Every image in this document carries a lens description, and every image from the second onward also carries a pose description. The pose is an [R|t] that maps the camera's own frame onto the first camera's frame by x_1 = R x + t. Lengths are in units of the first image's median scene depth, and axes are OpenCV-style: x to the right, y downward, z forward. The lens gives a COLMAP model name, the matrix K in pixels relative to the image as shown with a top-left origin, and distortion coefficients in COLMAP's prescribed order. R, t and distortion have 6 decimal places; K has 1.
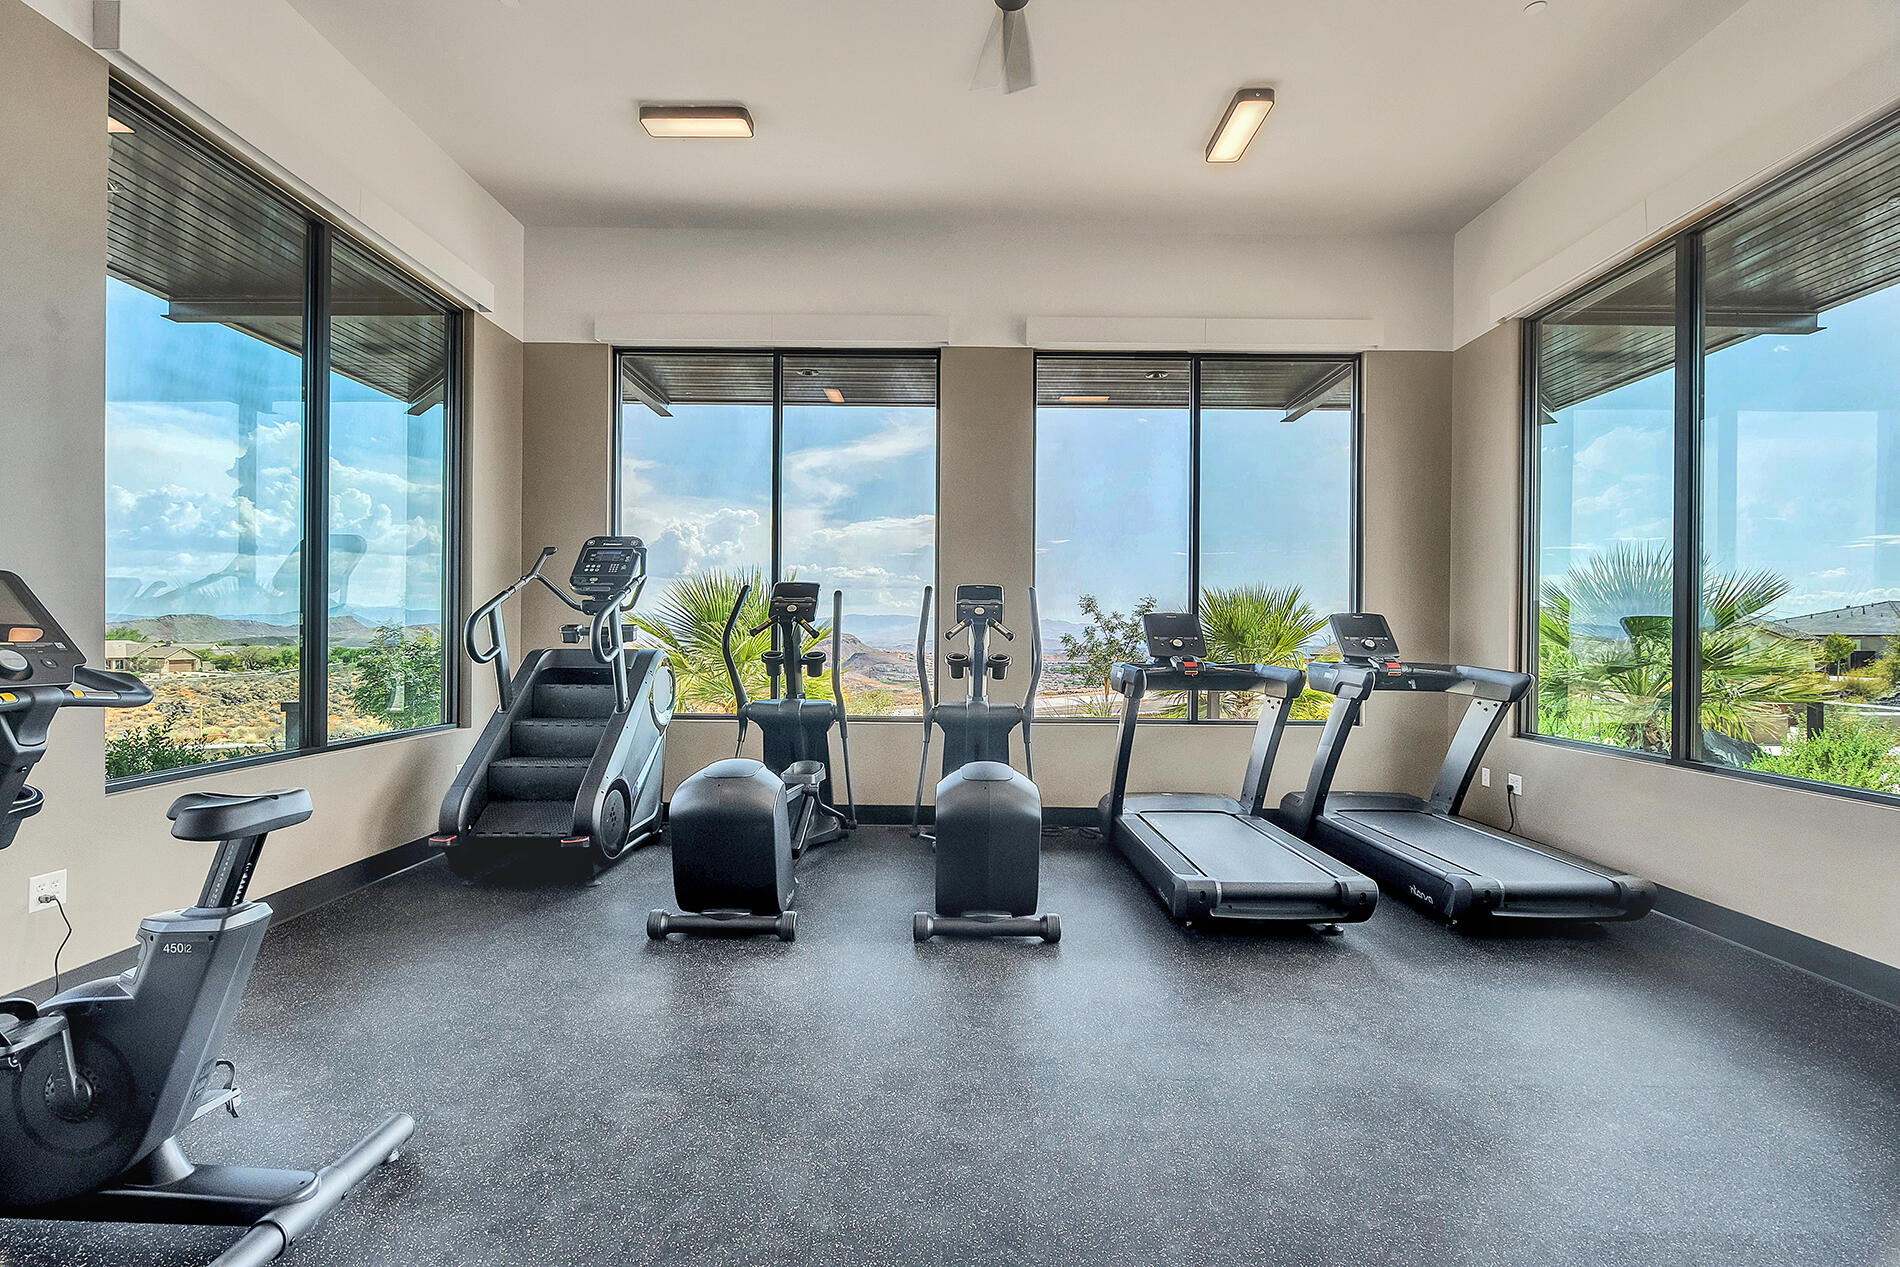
lens RADIAL K [[867.9, 0, 954.1], [0, 867.9, 634.5], [0, 0, 1]] dist [-0.000662, -0.000522]
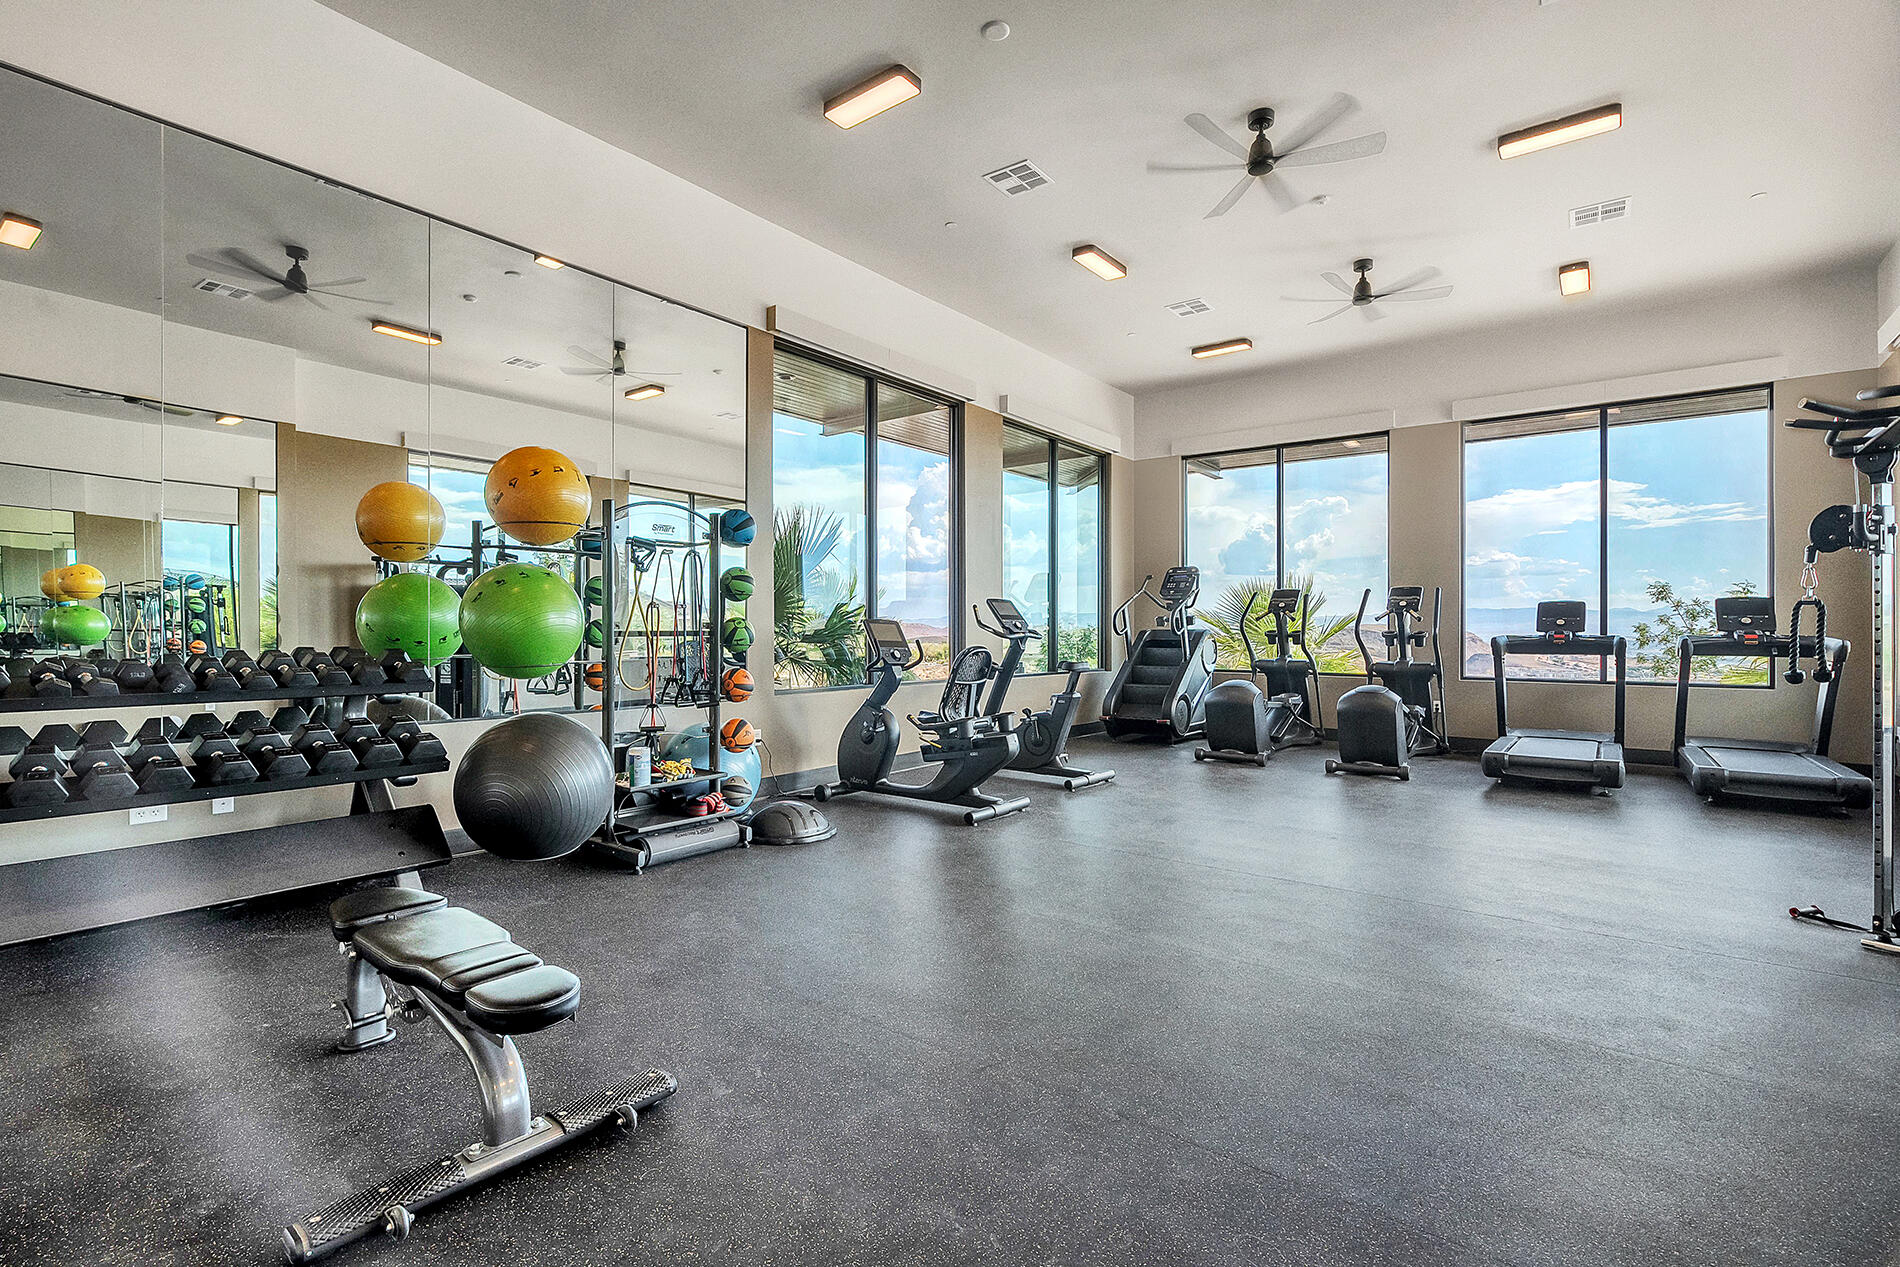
lens RADIAL K [[867.9, 0, 950.9], [0, 867.9, 631.9], [0, 0, 1]] dist [-0.000662, -0.000522]
pose [[0.795436, -0.005464, -0.606013, 0.336170], [0.005459, 0.999983, -0.001851, 0.023313], [0.606013, -0.001836, 0.795453, -0.769531]]
